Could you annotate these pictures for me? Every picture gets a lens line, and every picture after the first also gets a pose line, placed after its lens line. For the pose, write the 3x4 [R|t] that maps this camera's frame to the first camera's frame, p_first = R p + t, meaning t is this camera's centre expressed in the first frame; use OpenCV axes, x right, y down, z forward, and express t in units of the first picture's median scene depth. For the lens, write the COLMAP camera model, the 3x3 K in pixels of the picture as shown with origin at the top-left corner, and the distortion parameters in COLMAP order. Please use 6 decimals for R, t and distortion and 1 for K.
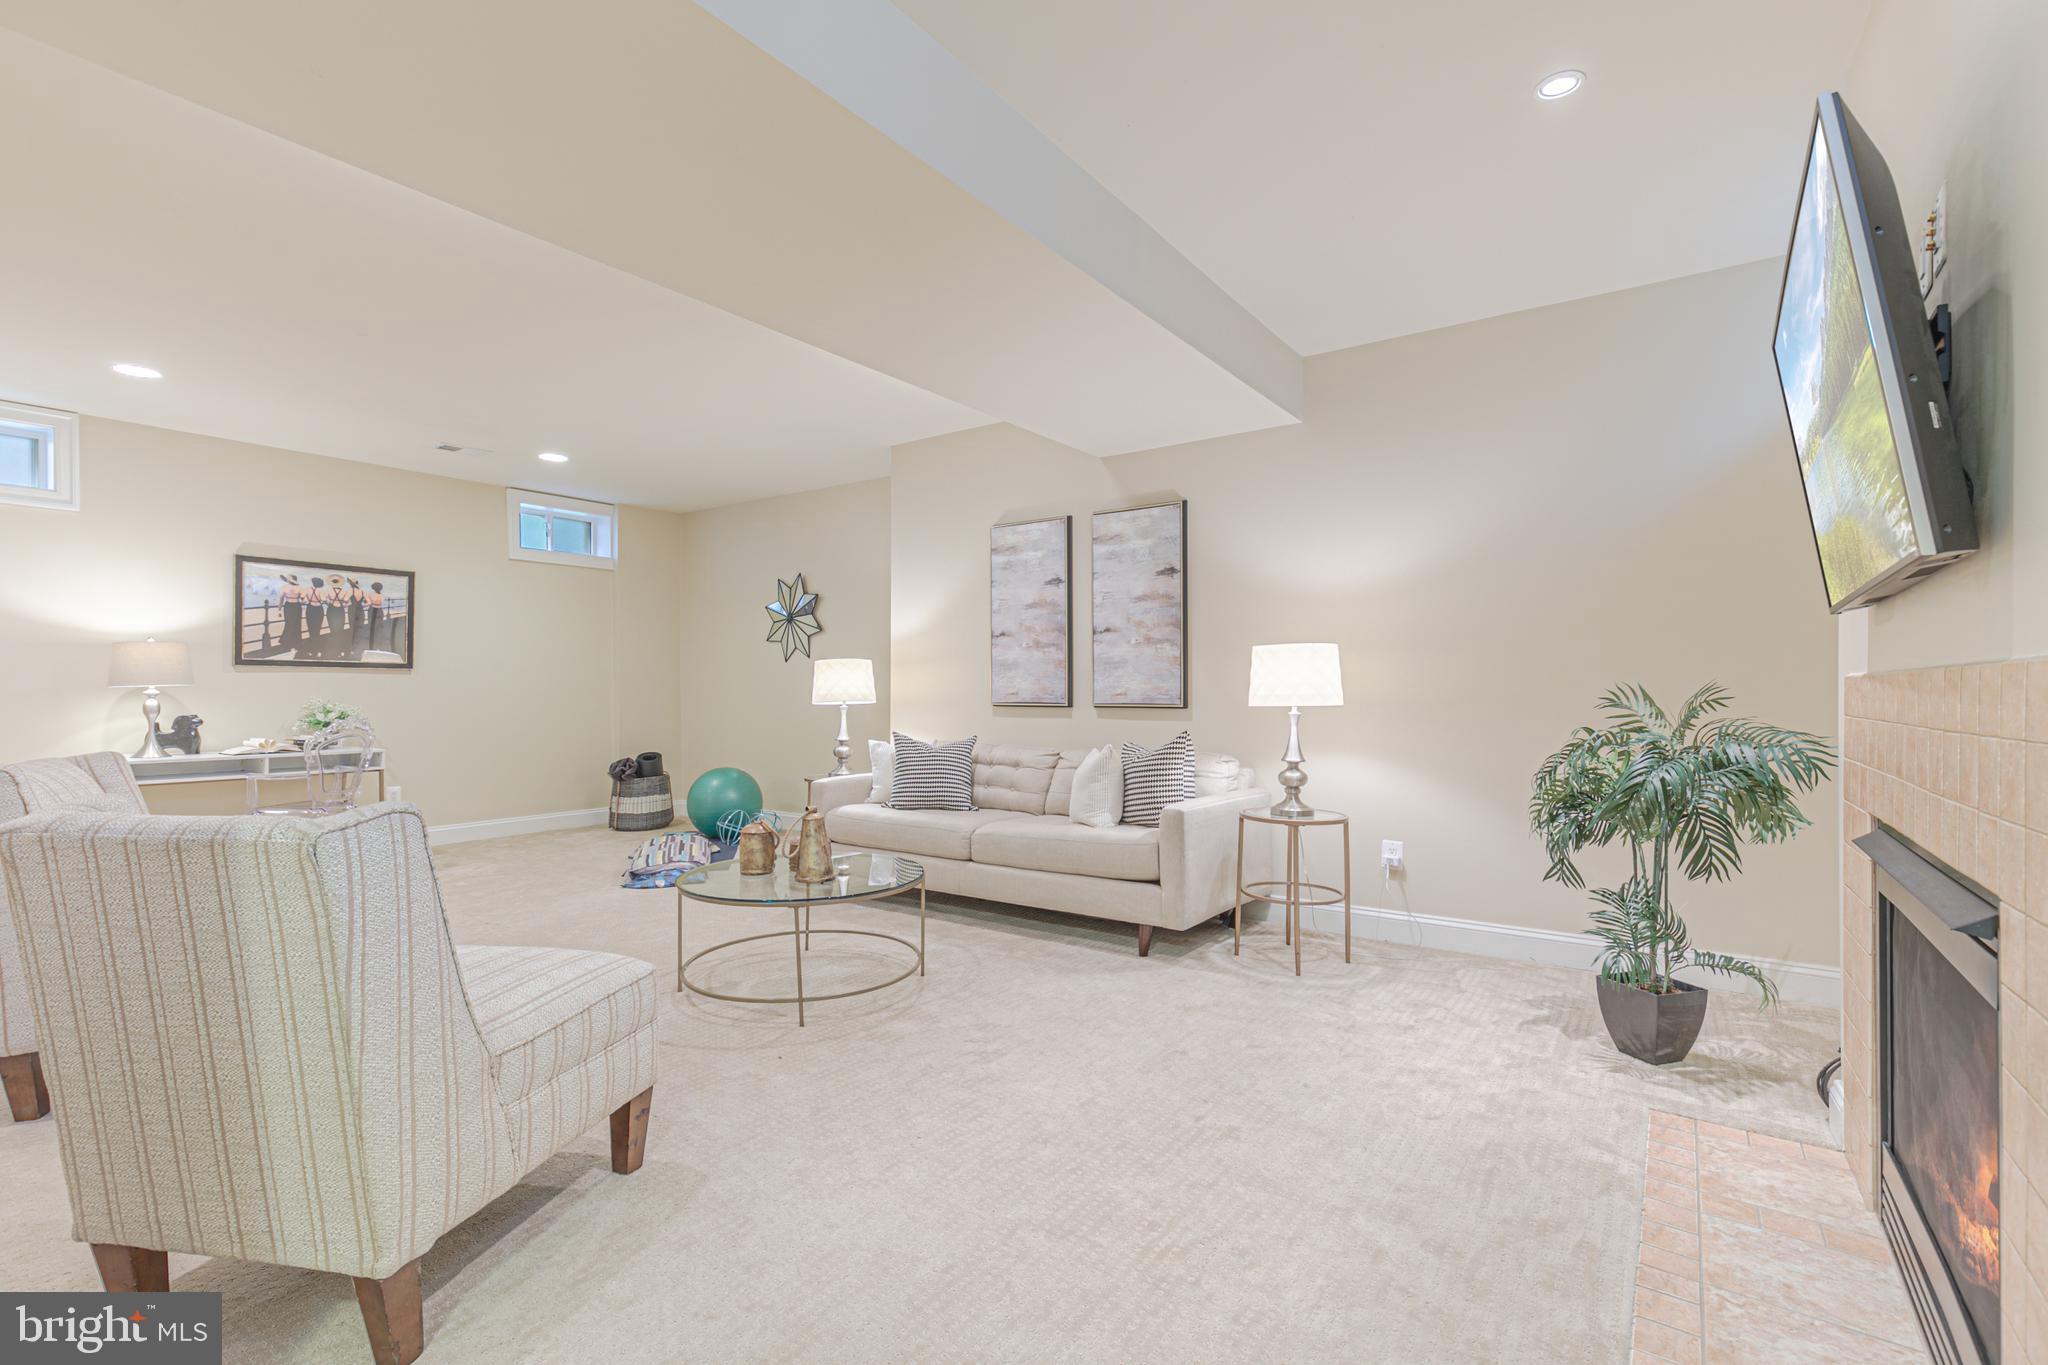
lens RADIAL K [[916.4, 0, 1020.9], [0, 916.4, 692.2], [0, 0, 1]] dist [0.008491, -0.002766]
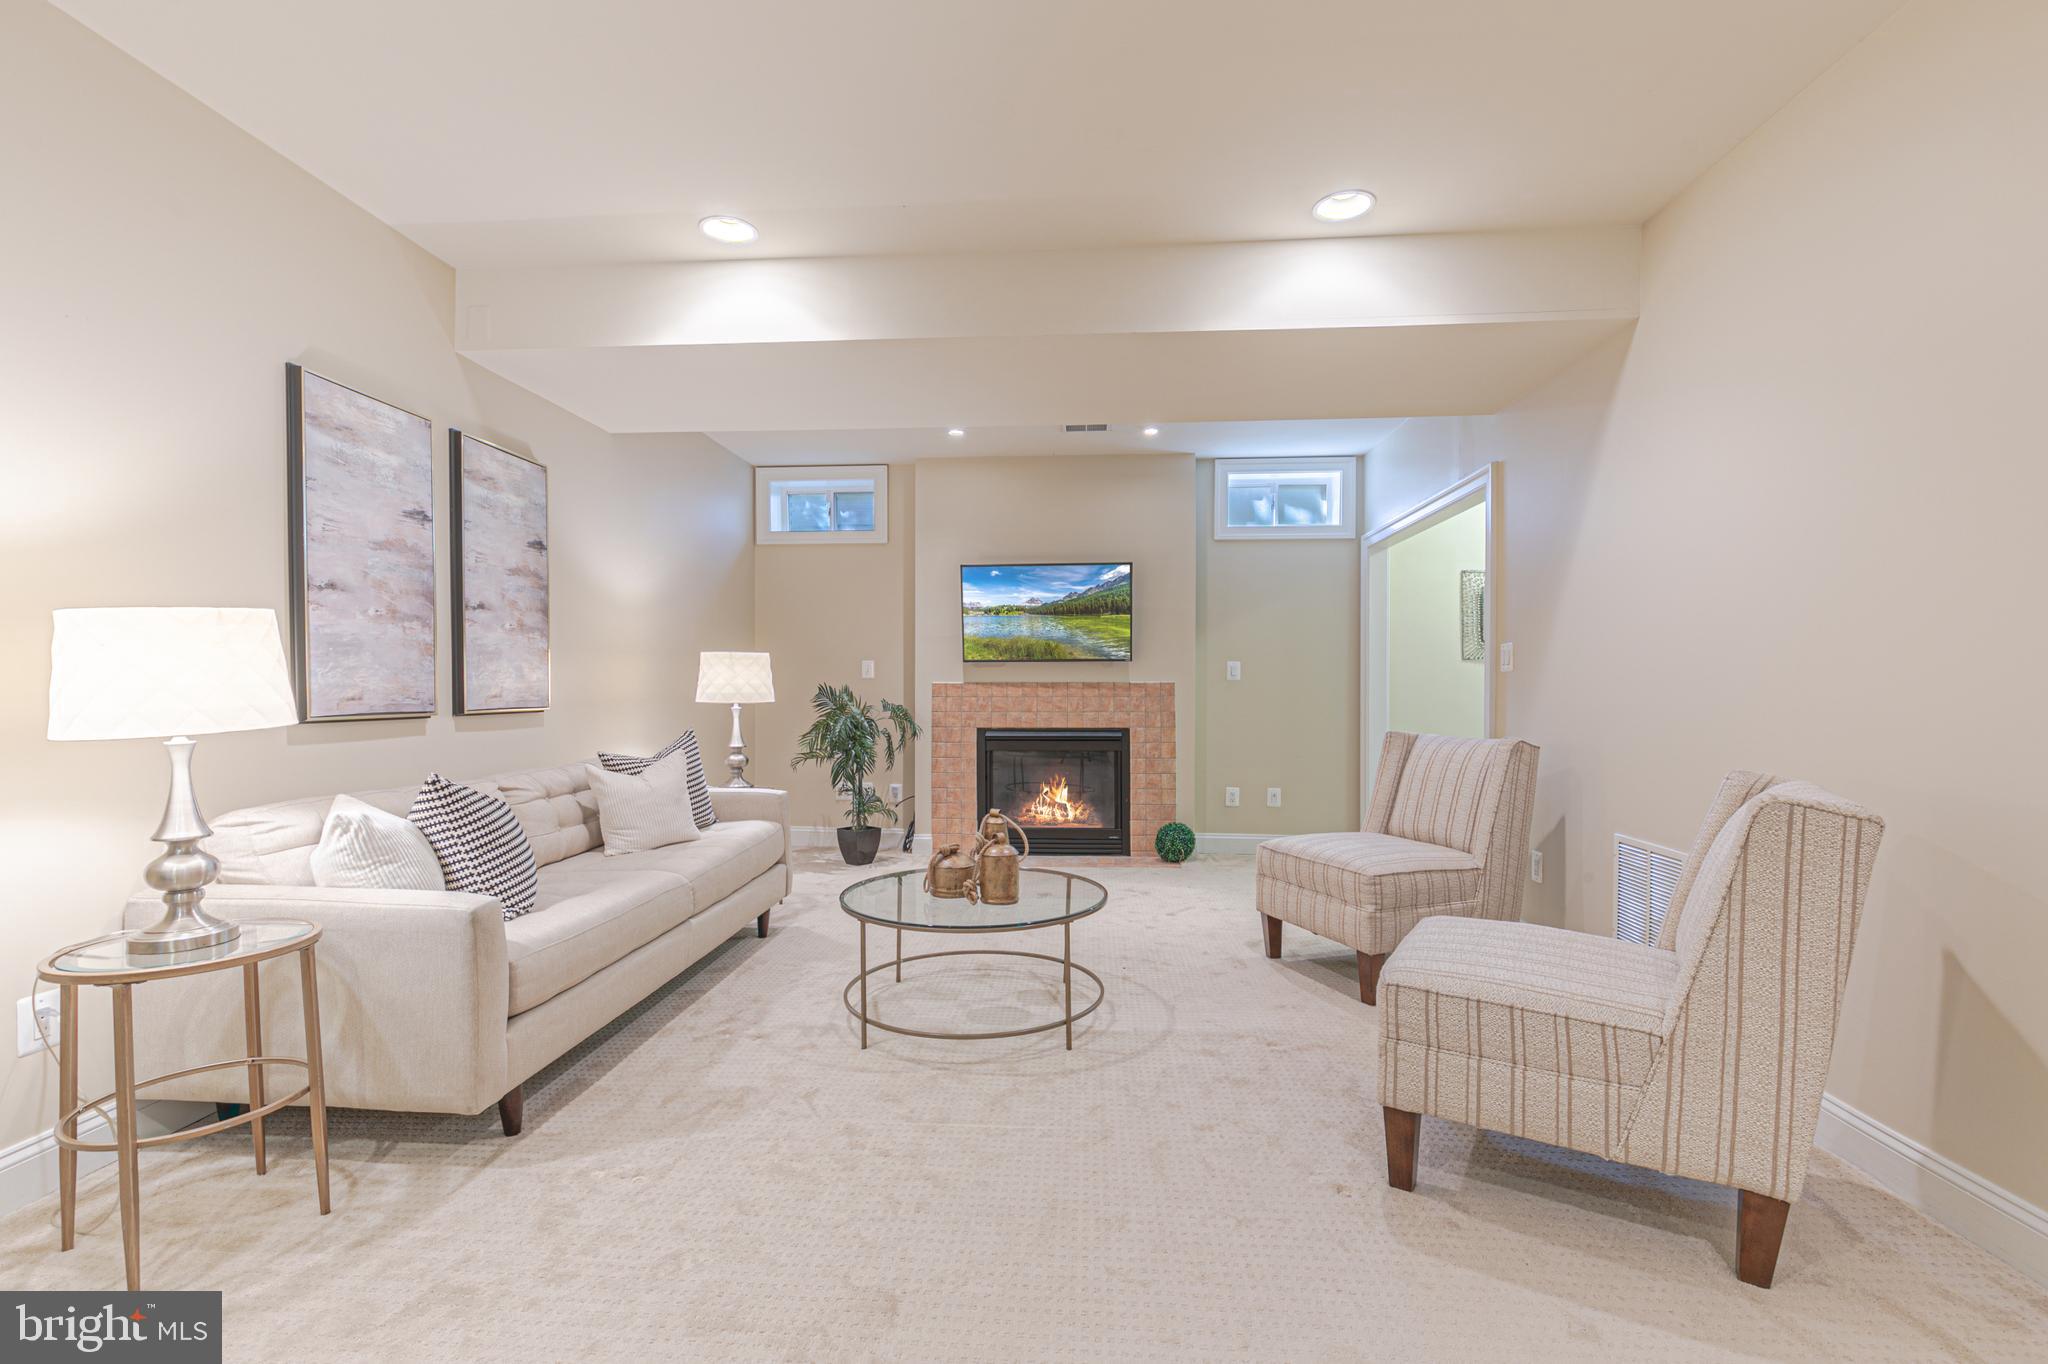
lens RADIAL K [[916.4, 0, 1020.9], [0, 916.4, 691.7], [0, 0, 1]] dist [0.008491, -0.002766]
pose [[-0.514666, -0.008646, 0.857347, -0.810889], [-0.004049, 0.999963, 0.007654, -0.009406], [-0.857381, 0.000468, -0.514682, 1.113171]]
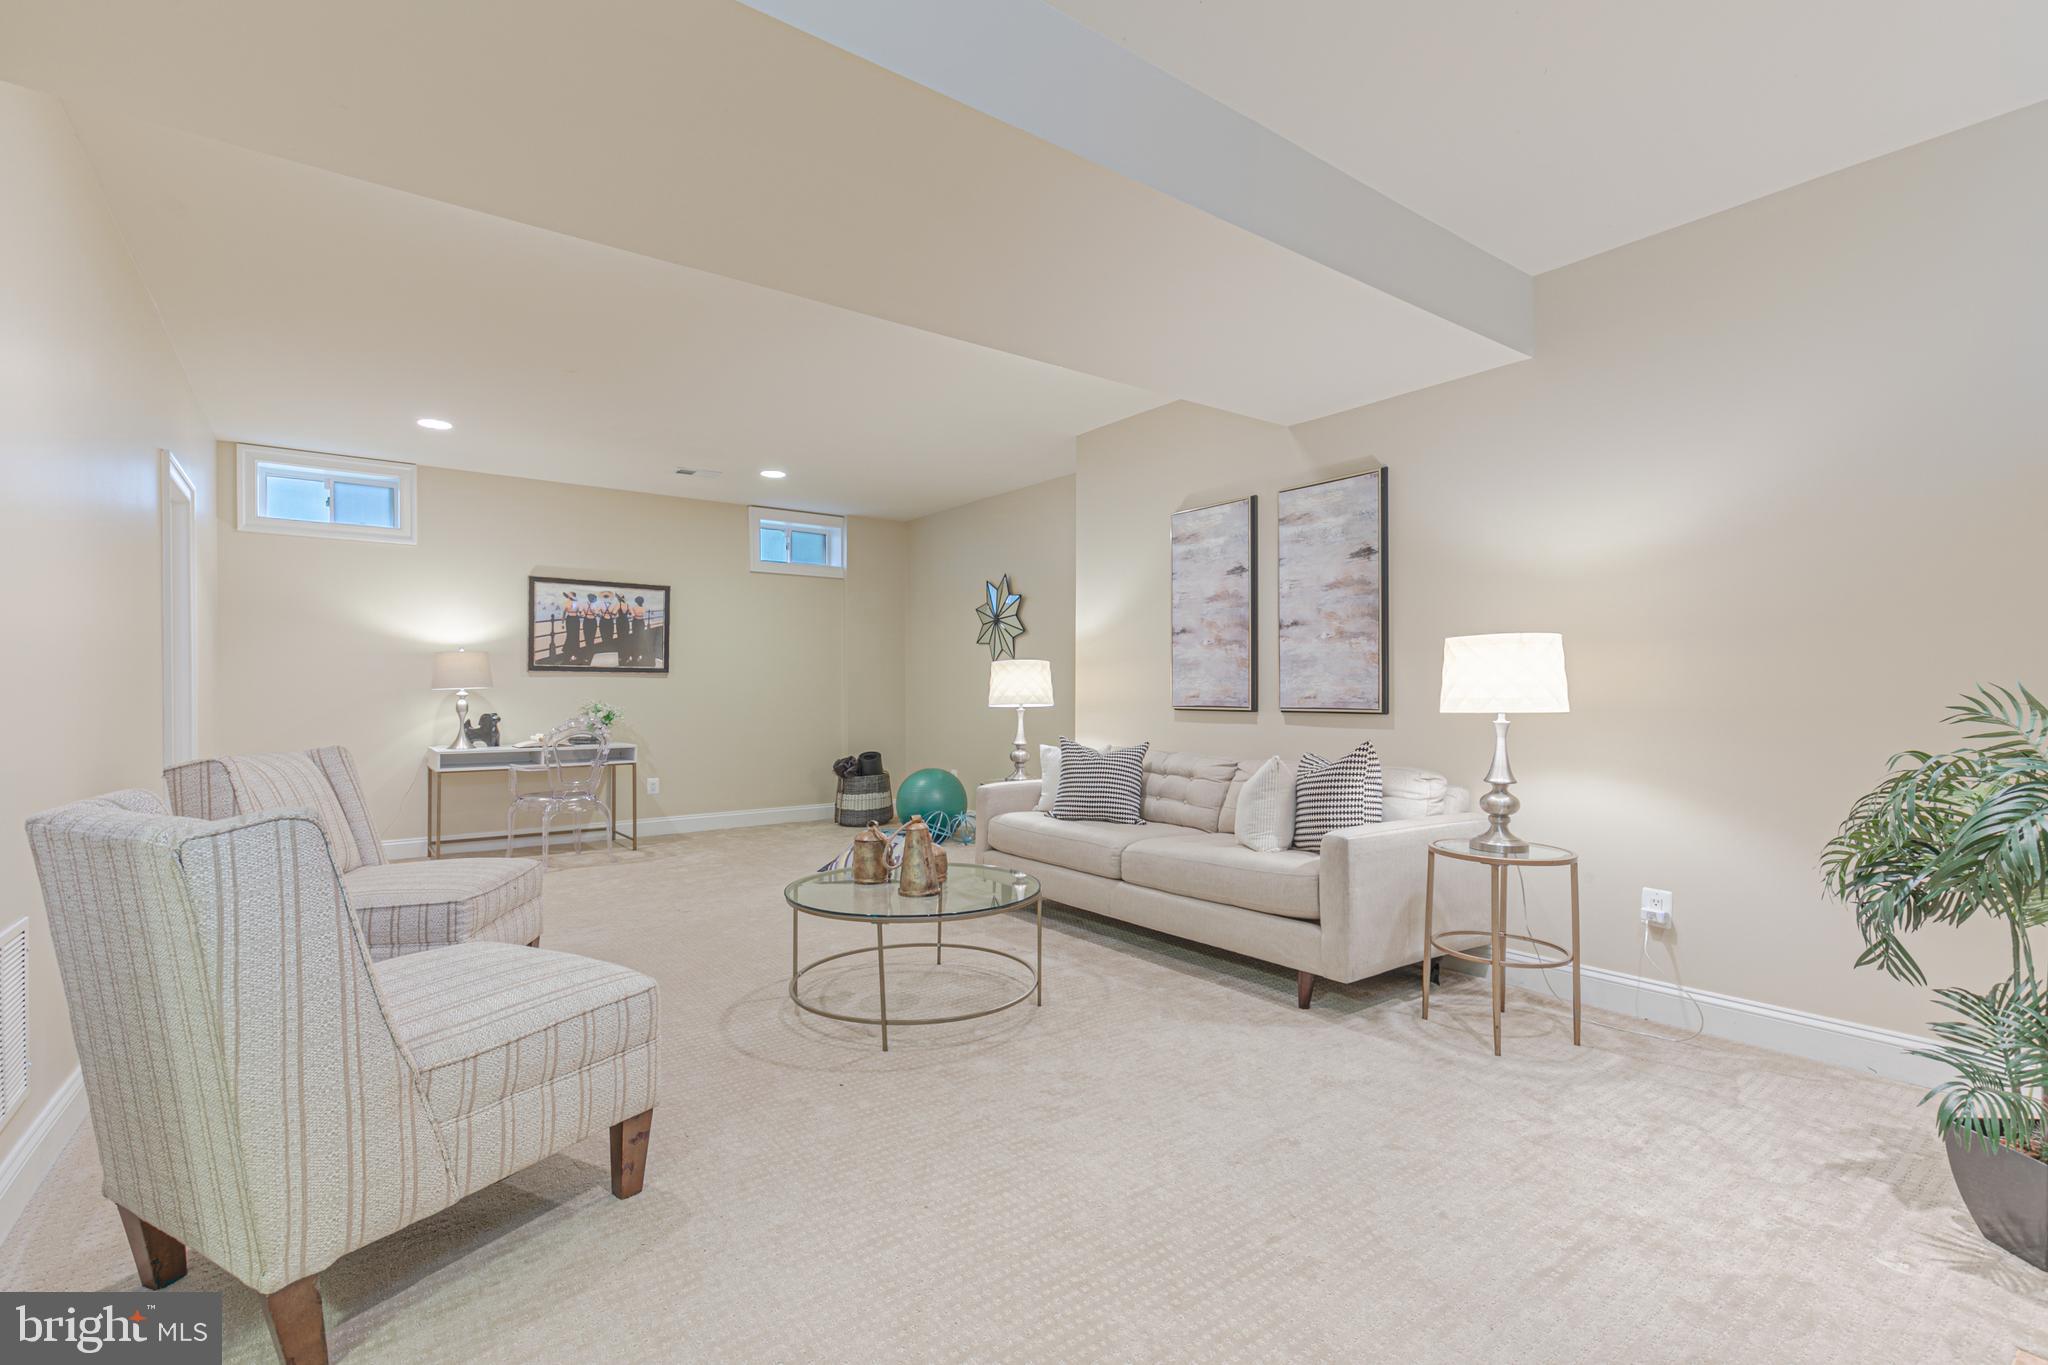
lens RADIAL K [[916.4, 0, 1020.9], [0, 916.4, 692.2], [0, 0, 1]] dist [0.008491, -0.002766]
pose [[0.953318, 0.000236, -0.301969, 0.120841], [-0.000672, 0.999999, -0.001340, -0.001272], [0.301968, 0.001480, 0.953317, 0.099239]]
